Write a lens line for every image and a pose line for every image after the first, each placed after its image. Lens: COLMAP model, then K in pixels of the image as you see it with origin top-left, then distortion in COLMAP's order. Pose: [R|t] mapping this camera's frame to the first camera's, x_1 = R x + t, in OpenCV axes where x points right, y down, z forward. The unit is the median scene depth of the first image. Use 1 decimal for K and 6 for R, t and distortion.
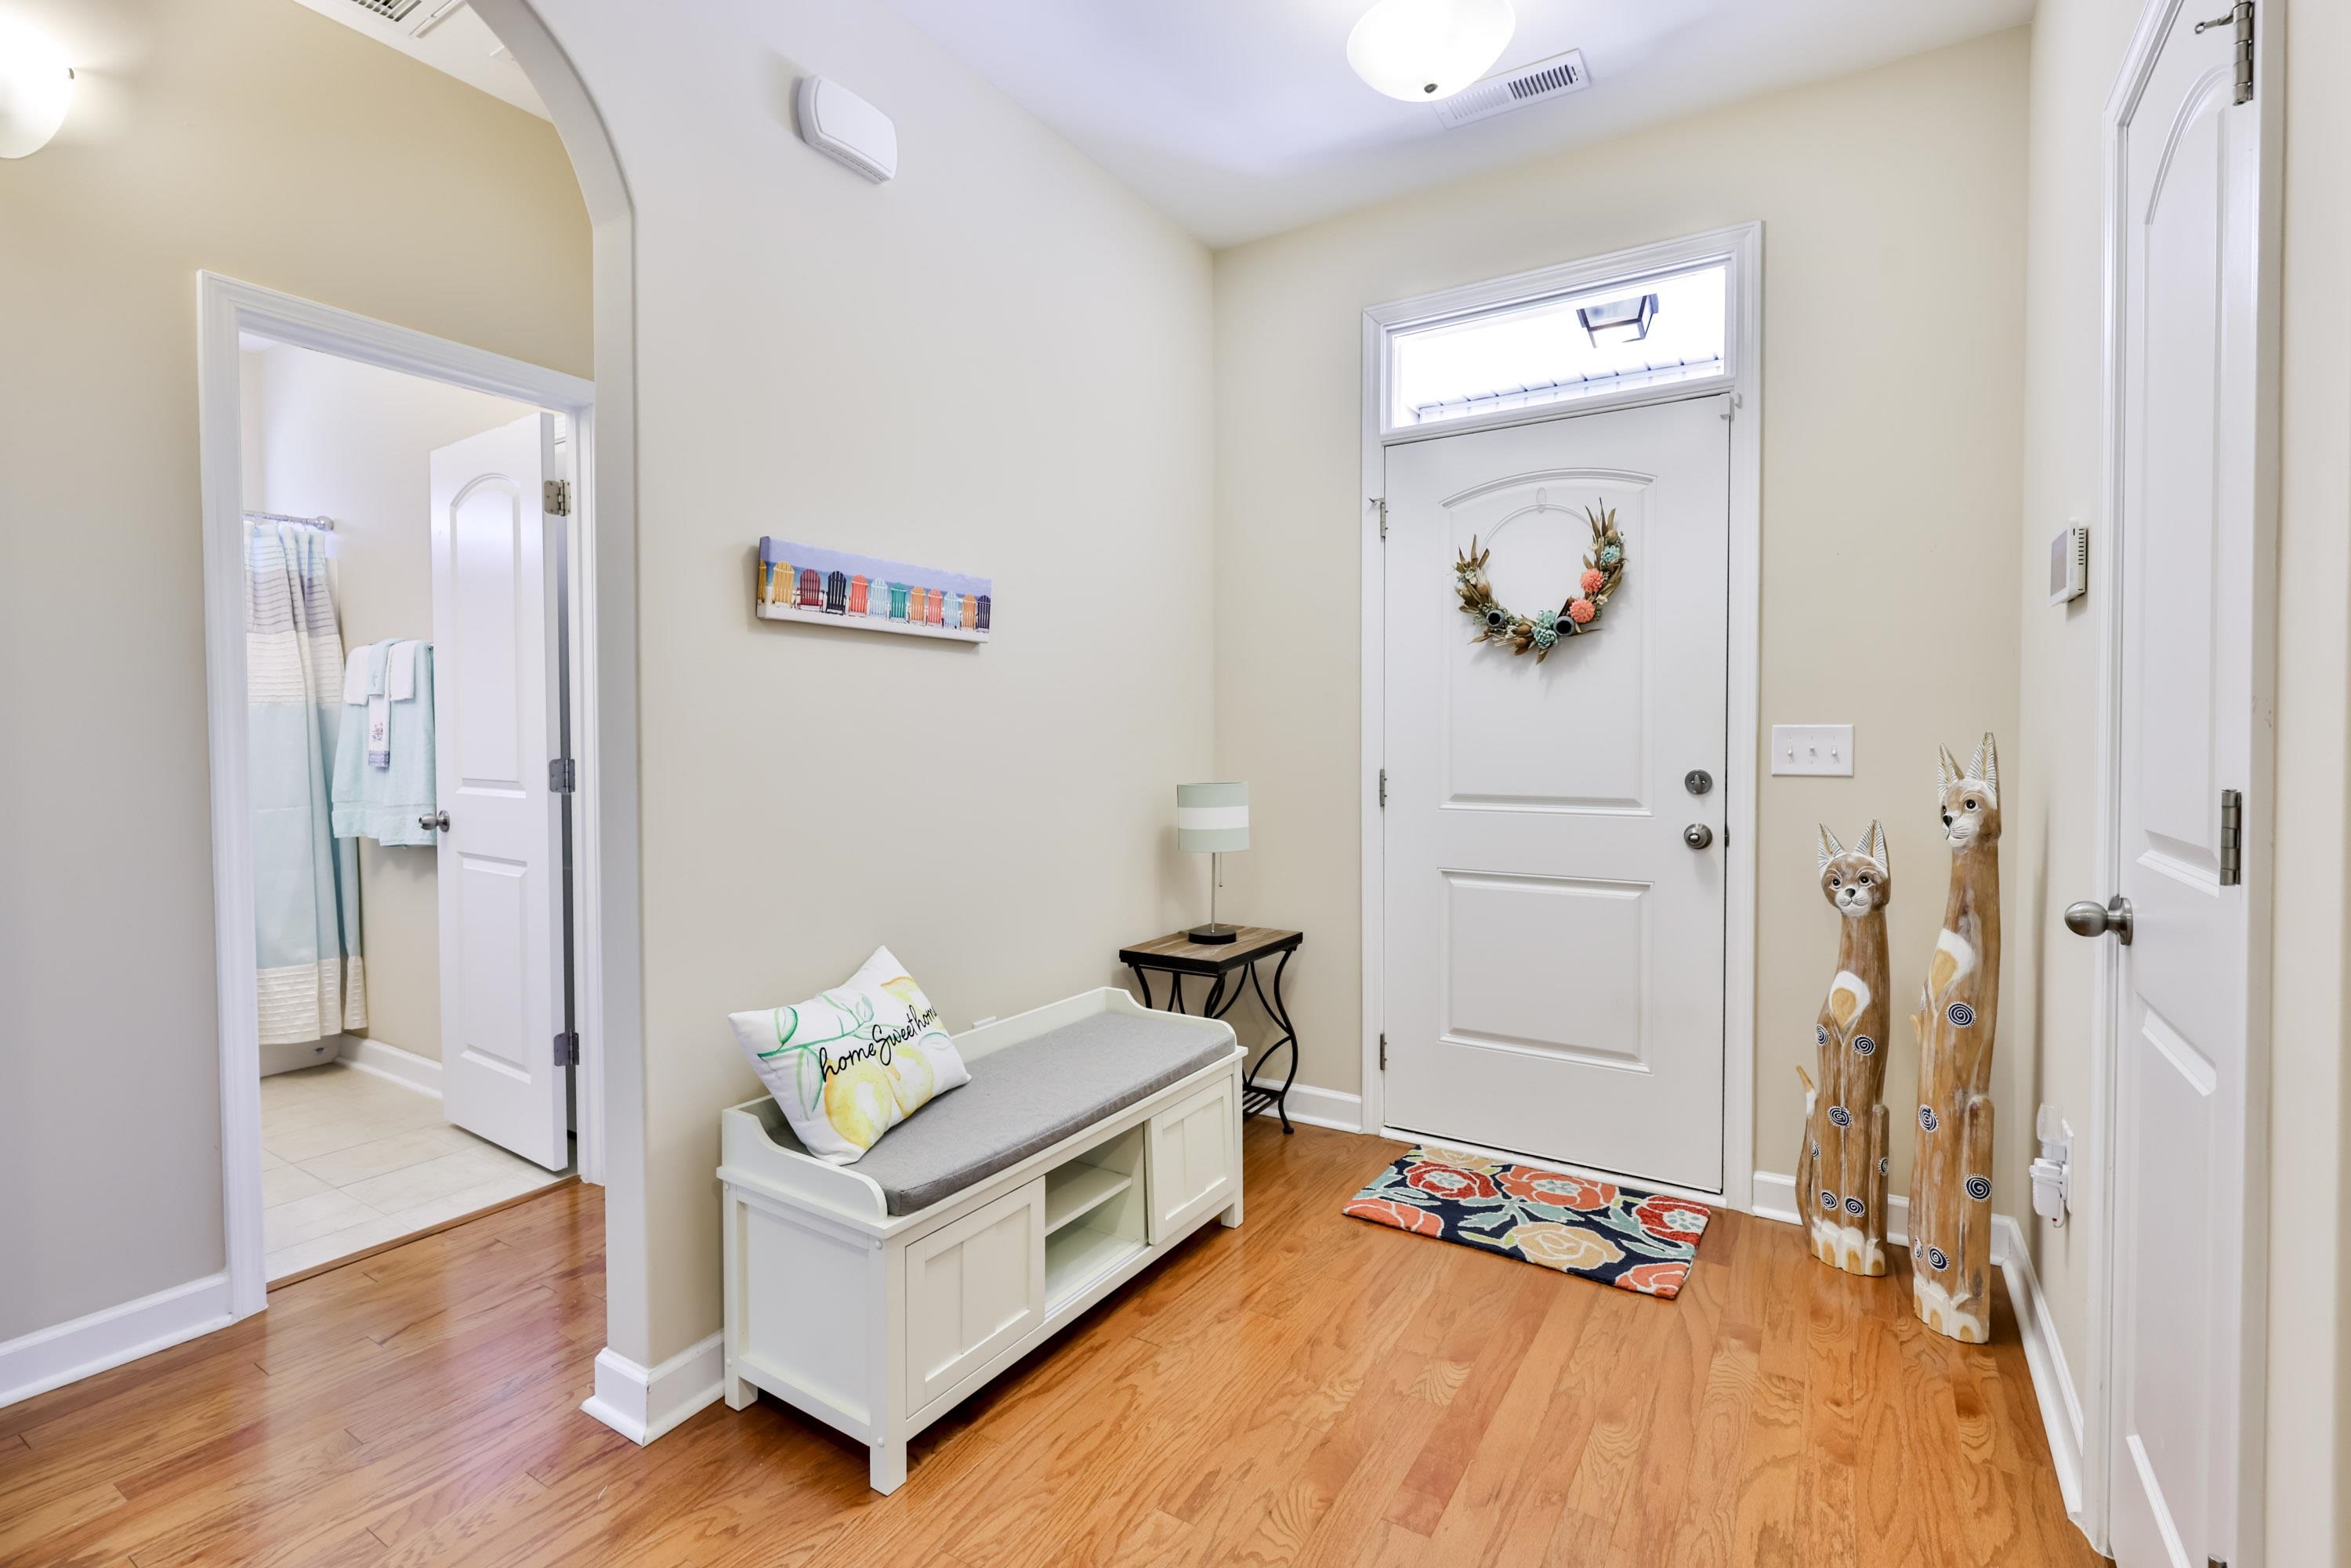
lens RADIAL K [[1073.8, 0, 1175.5], [0, 1073.8, 784.0], [0, 0, 1]] dist [-0.000680, -0.000033]
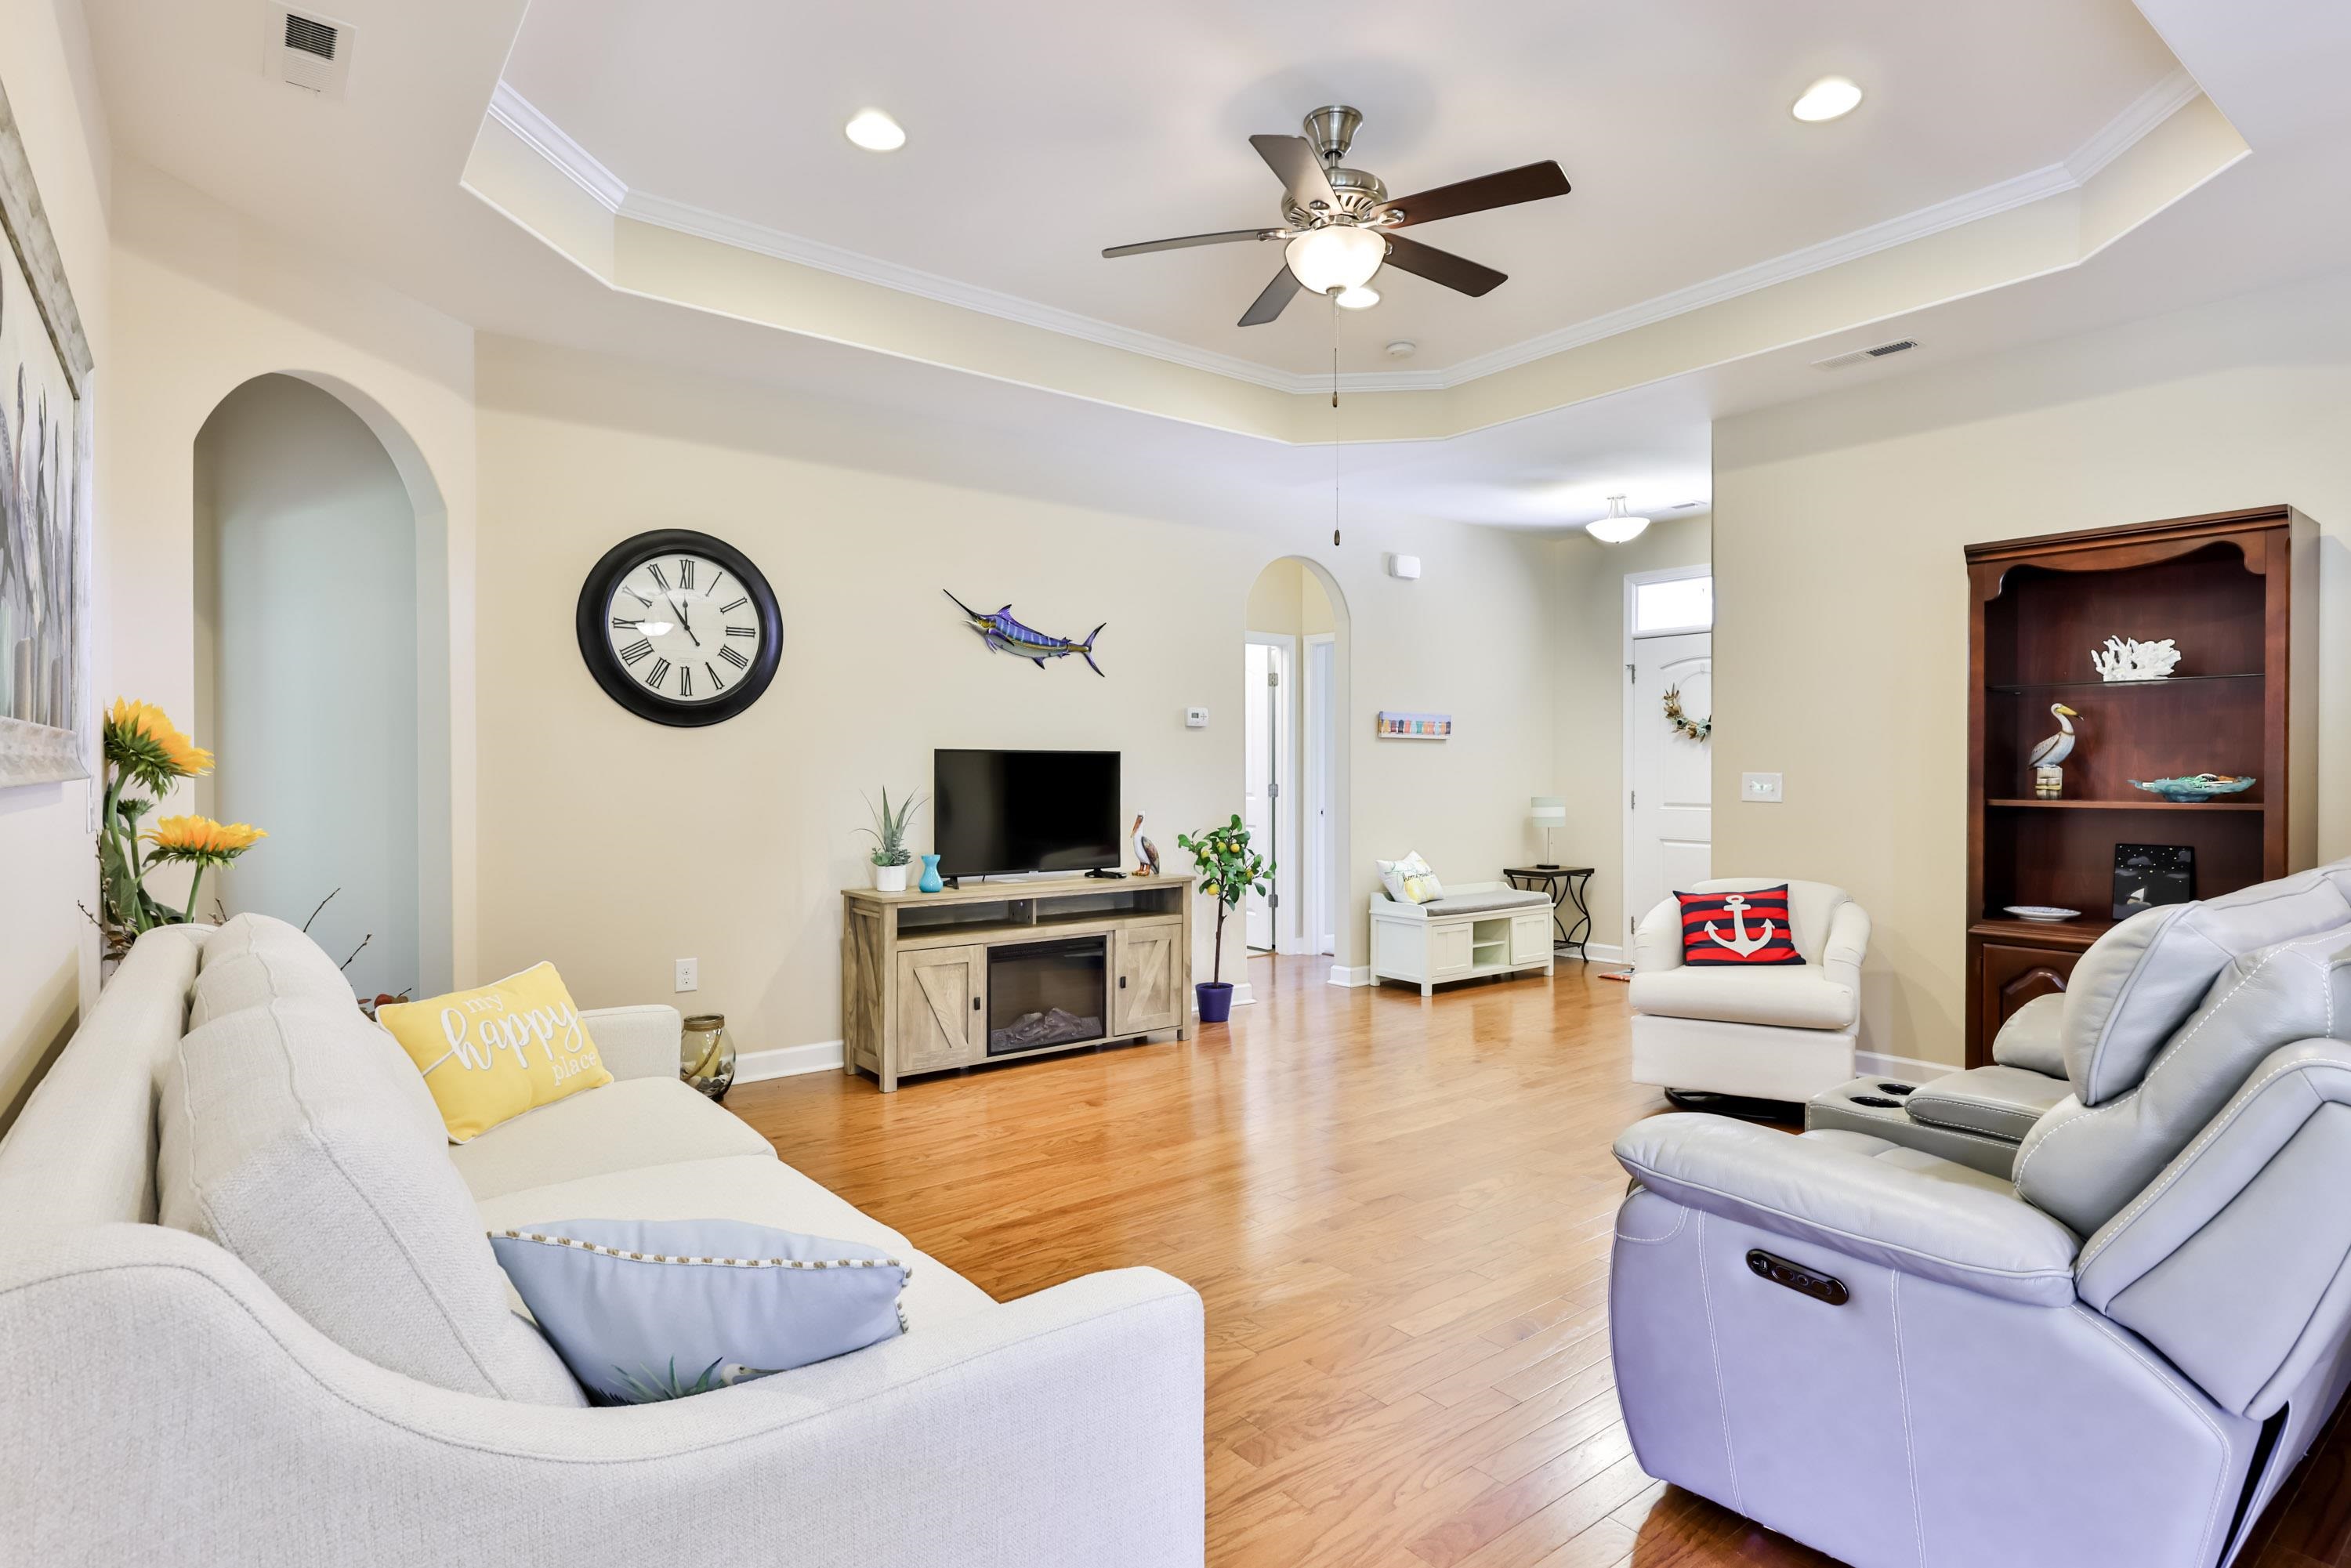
lens RADIAL K [[1216.9, 0, 1175.5], [0, 1216.9, 784.0], [0, 0, 1]] dist [-0.002783, -0.000439]
pose [[0.943163, 0.004679, -0.332298, 0.179957], [-0.014762, 0.999504, -0.027827, 0.068154], [0.332003, 0.031151, 0.942764, -2.017387]]
